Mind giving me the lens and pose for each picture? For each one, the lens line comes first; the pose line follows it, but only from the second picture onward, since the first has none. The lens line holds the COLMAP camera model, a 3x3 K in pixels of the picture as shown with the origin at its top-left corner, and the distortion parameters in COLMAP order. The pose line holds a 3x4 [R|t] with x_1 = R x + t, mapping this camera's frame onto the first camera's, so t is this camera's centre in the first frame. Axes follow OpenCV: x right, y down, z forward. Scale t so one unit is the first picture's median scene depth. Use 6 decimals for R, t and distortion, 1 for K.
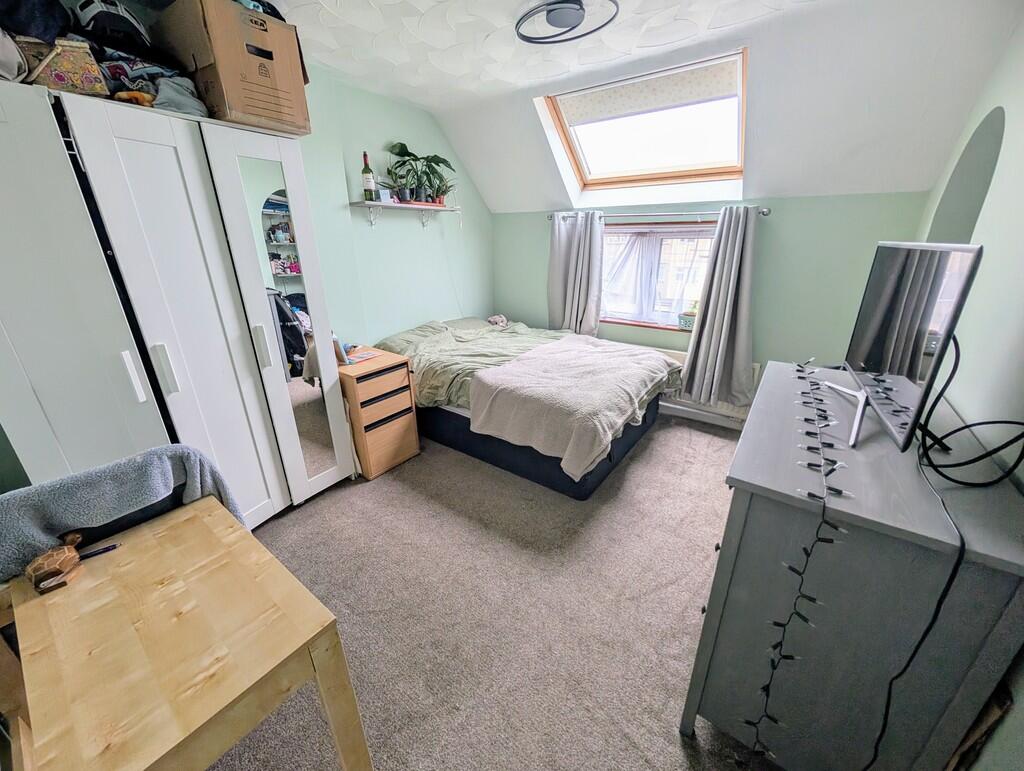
lens RADIAL K [[388.8, 0, 517.1], [0, 388.8, 380.0], [0, 0, 1]] dist [-0.000660, 0.000627]
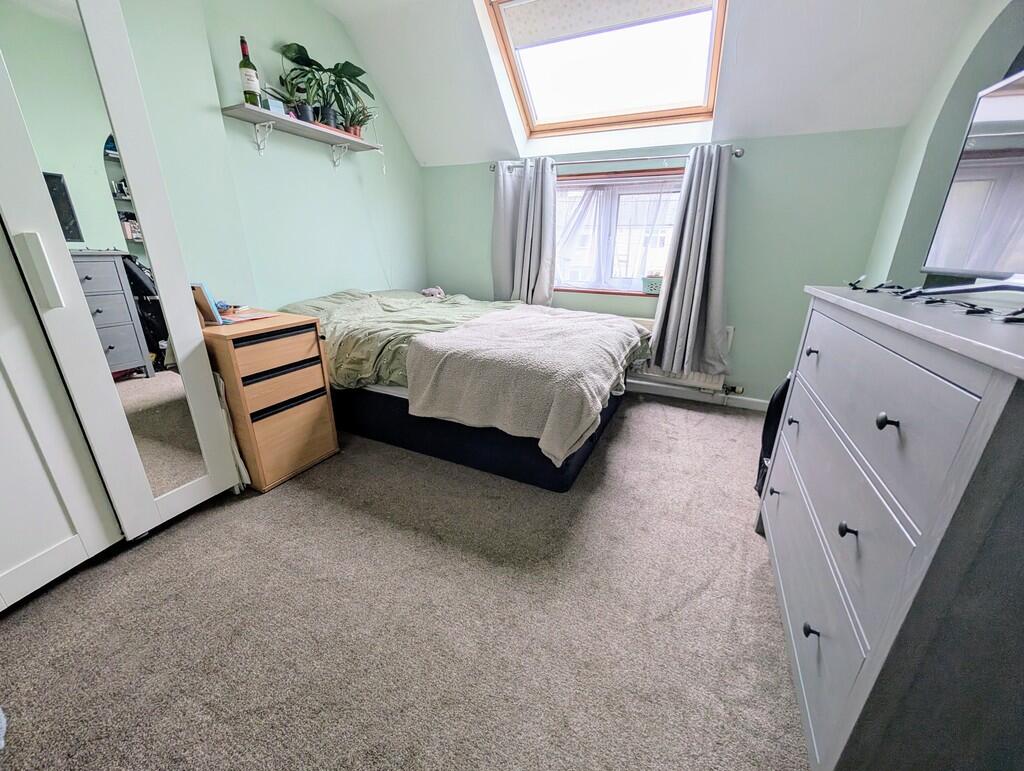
lens RADIAL K [[388.8, 0, 516.3], [0, 388.8, 380.0], [0, 0, 1]] dist [-0.000660, 0.000627]
pose [[0.983314, -0.040145, 0.177429, -0.045323], [0.043301, 0.998965, -0.013948, 0.079936], [-0.176686, 0.021398, 0.984035, 0.213831]]
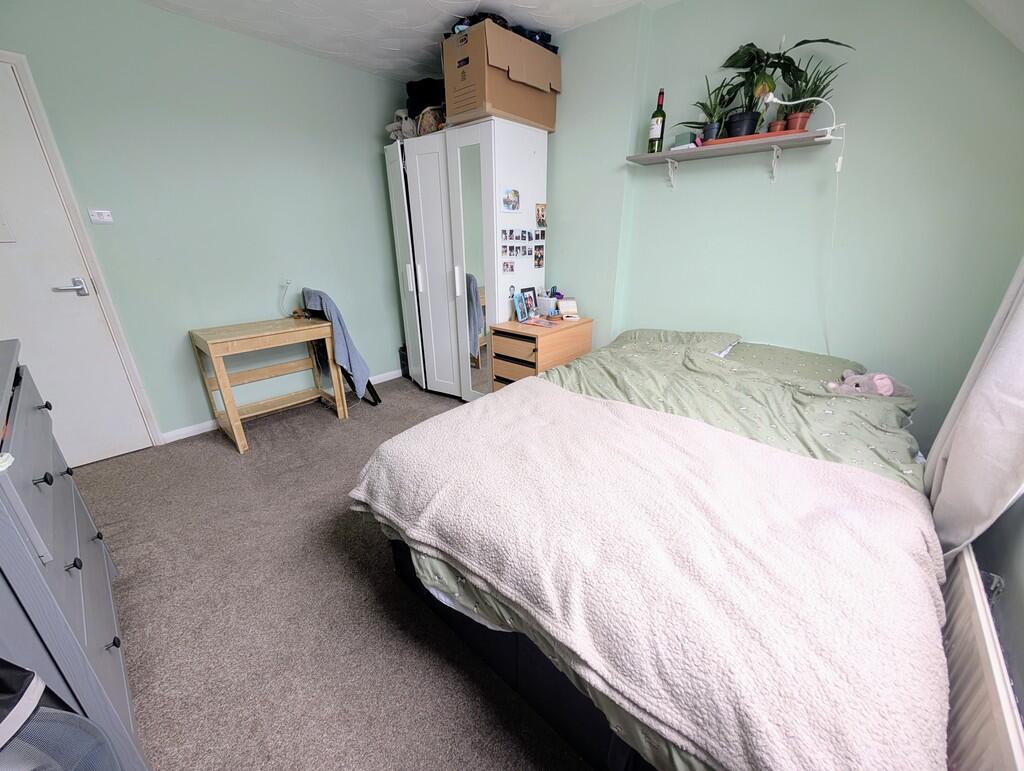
lens RADIAL K [[388.8, 0, 515.6], [0, 388.8, 382.9], [0, 0, 1]] dist [-0.000660, 0.000627]
pose [[-0.109053, 0.354098, -0.928828, 0.579057], [-0.338791, 0.865216, 0.369624, -0.263581], [0.934520, 0.354987, 0.025611, 0.916021]]
